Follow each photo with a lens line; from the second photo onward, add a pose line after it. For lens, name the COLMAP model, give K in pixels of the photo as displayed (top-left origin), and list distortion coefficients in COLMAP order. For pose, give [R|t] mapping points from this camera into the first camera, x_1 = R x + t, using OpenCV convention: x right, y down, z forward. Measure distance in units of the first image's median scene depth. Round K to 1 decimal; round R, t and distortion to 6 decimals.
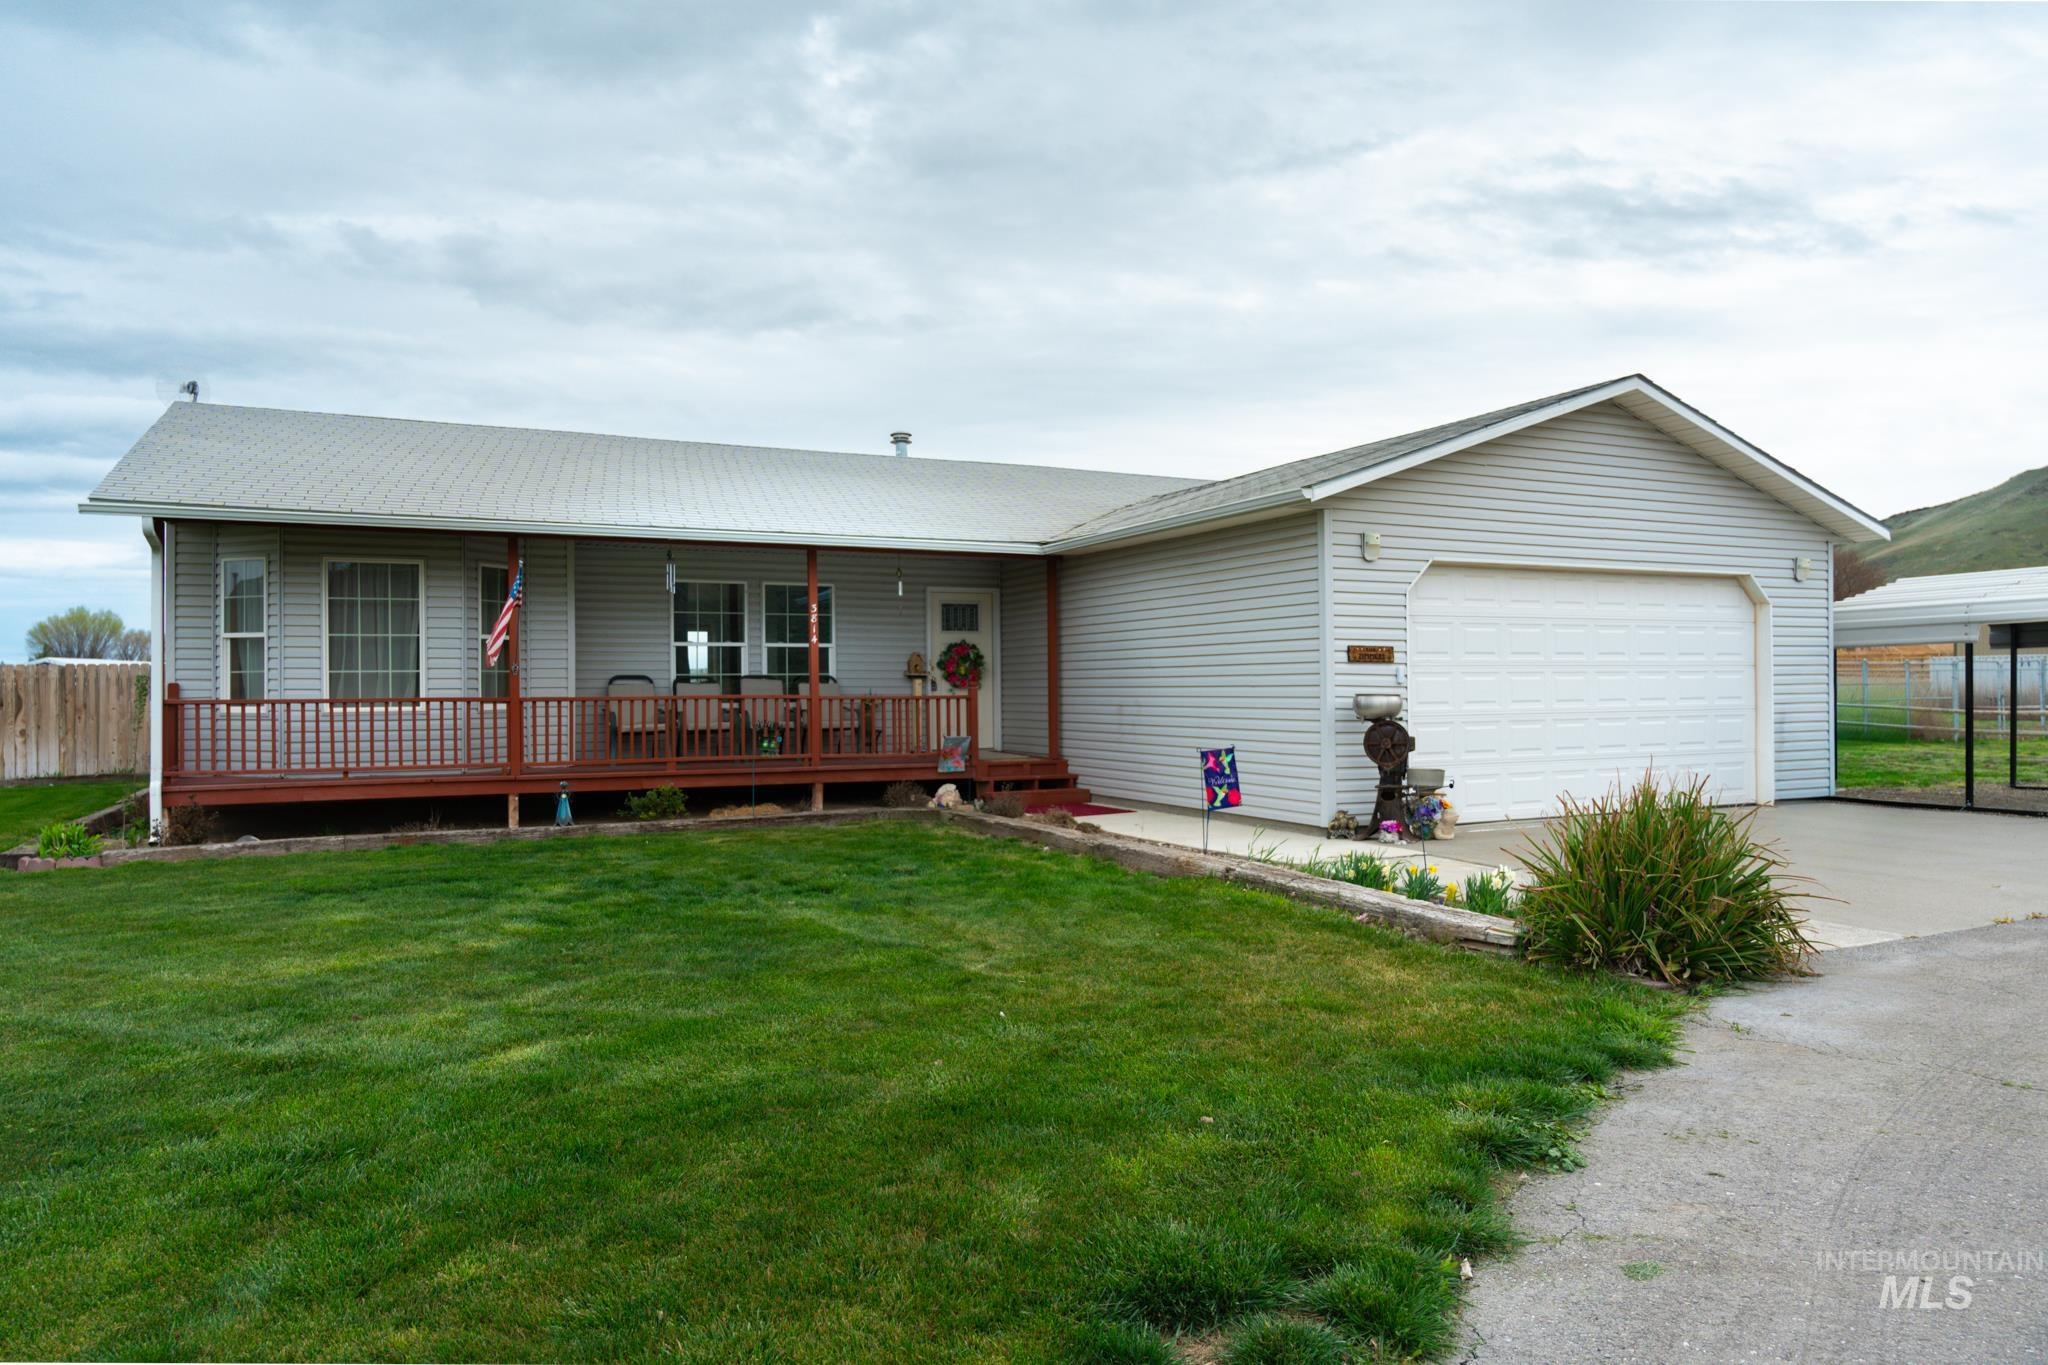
lens RADIAL K [[1353.7, 0, 1033.8], [0, 1353.7, 670.6], [0, 0, 1]] dist [-0.012716, 0.002915]
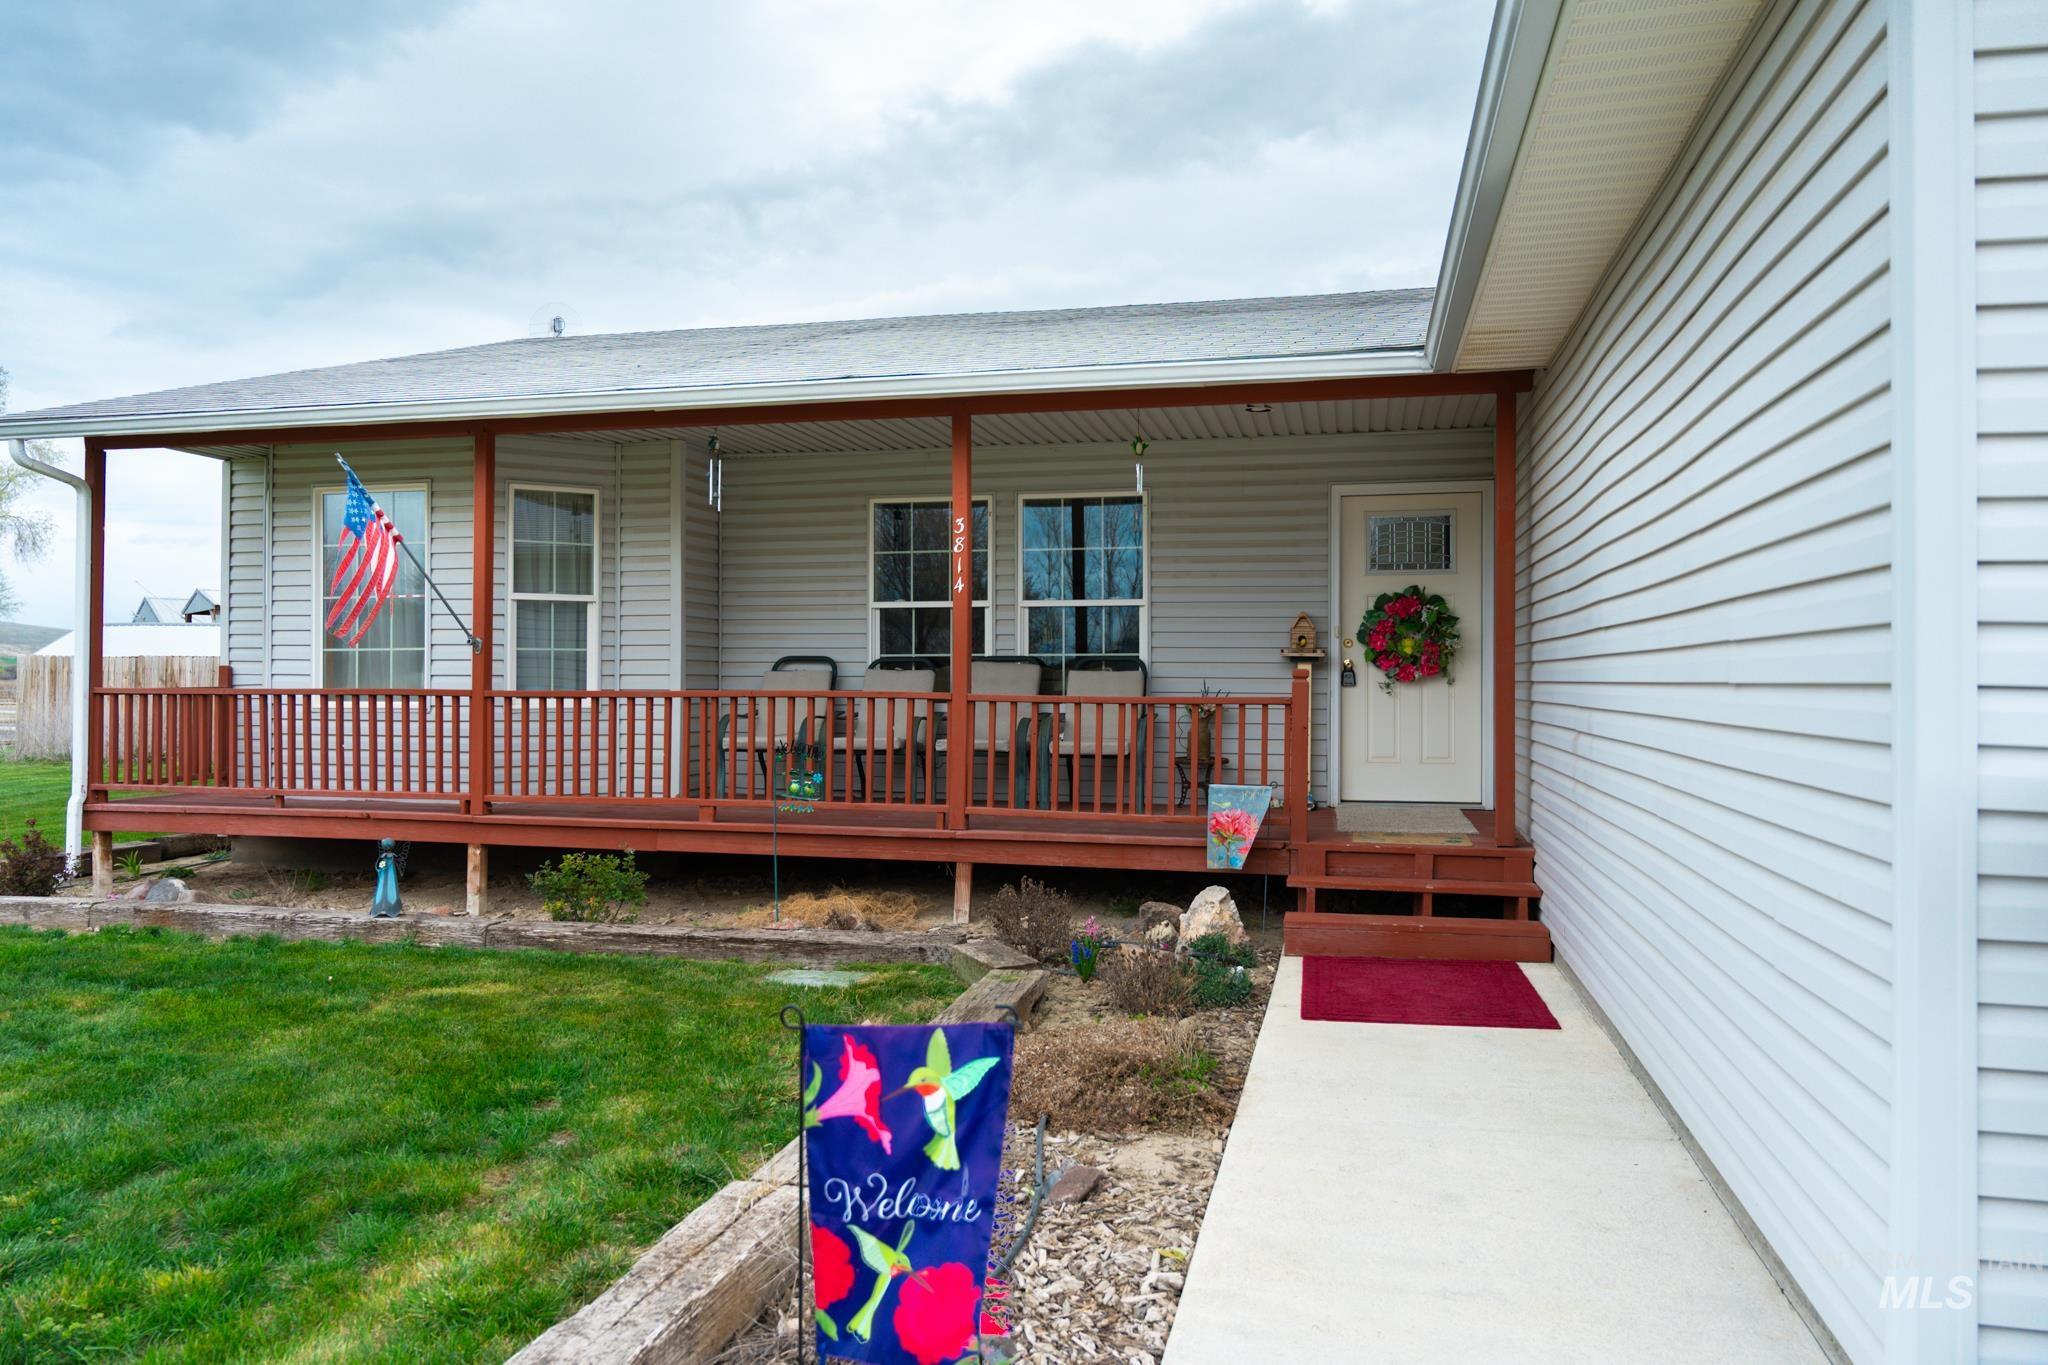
lens RADIAL K [[1353.7, 0, 1012.6], [0, 1353.7, 684.5], [0, 0, 1]] dist [-0.012716, 0.002915]
pose [[0.771623, 0.011286, -0.635980, 0.188352], [0.002018, 0.999794, 0.020191, 0.004294], [0.636077, -0.016863, 0.771441, 0.616283]]
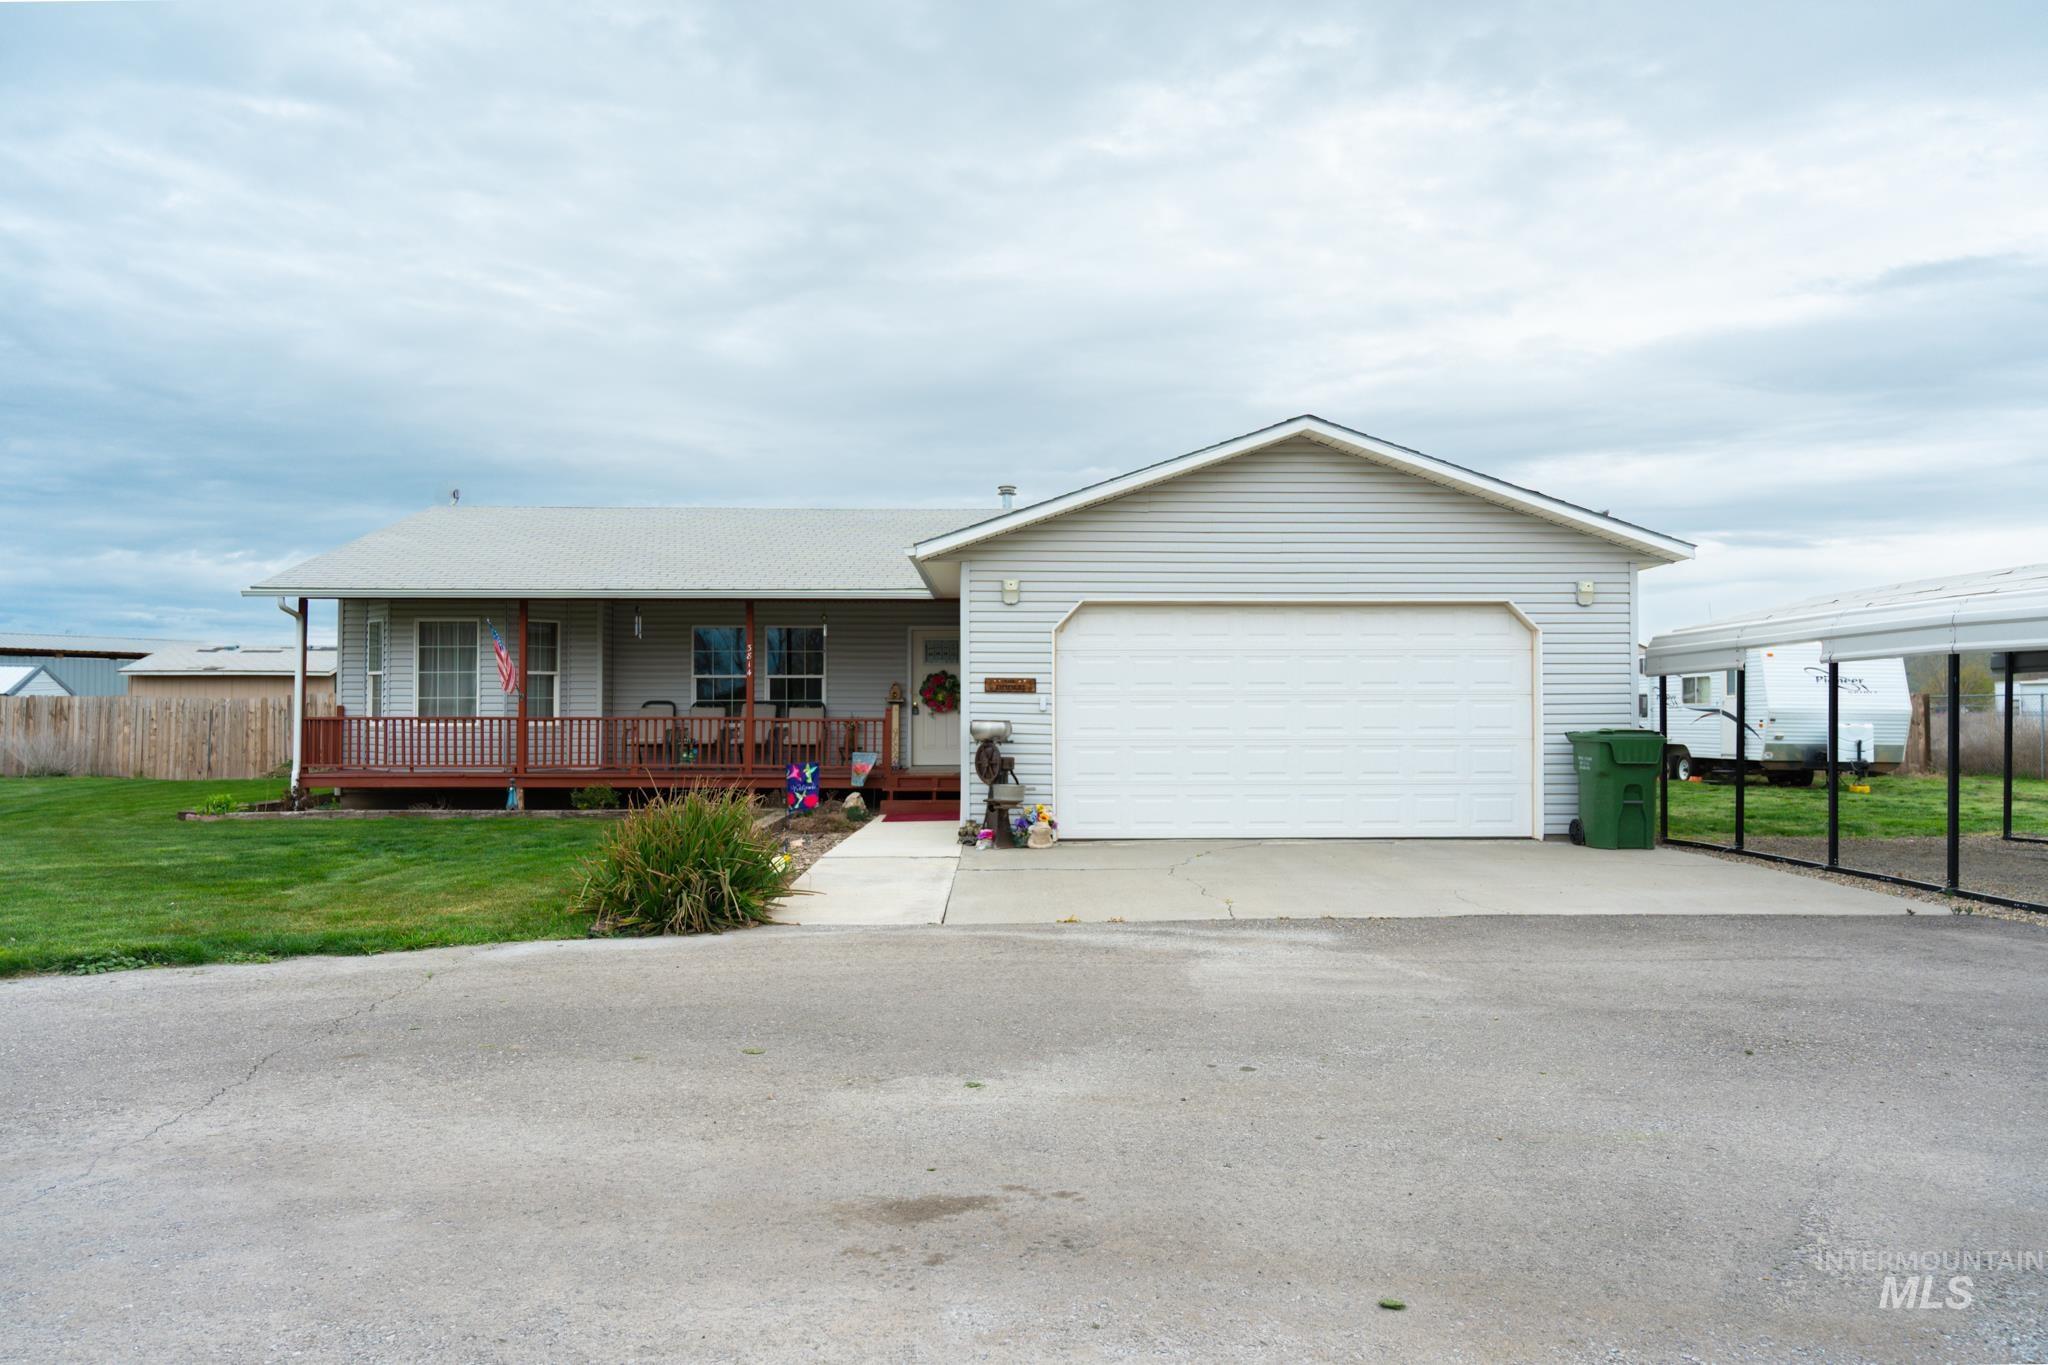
lens RADIAL K [[1353.7, 0, 1006.8], [0, 1353.7, 693.2], [0, 0, 1]] dist [-0.012716, 0.002915]
pose [[0.904966, 0.000663, -0.425483, 0.593923], [-0.000748, 1.000000, -0.000034, -0.004441], [0.425482, 0.000349, 0.904967, -0.033448]]
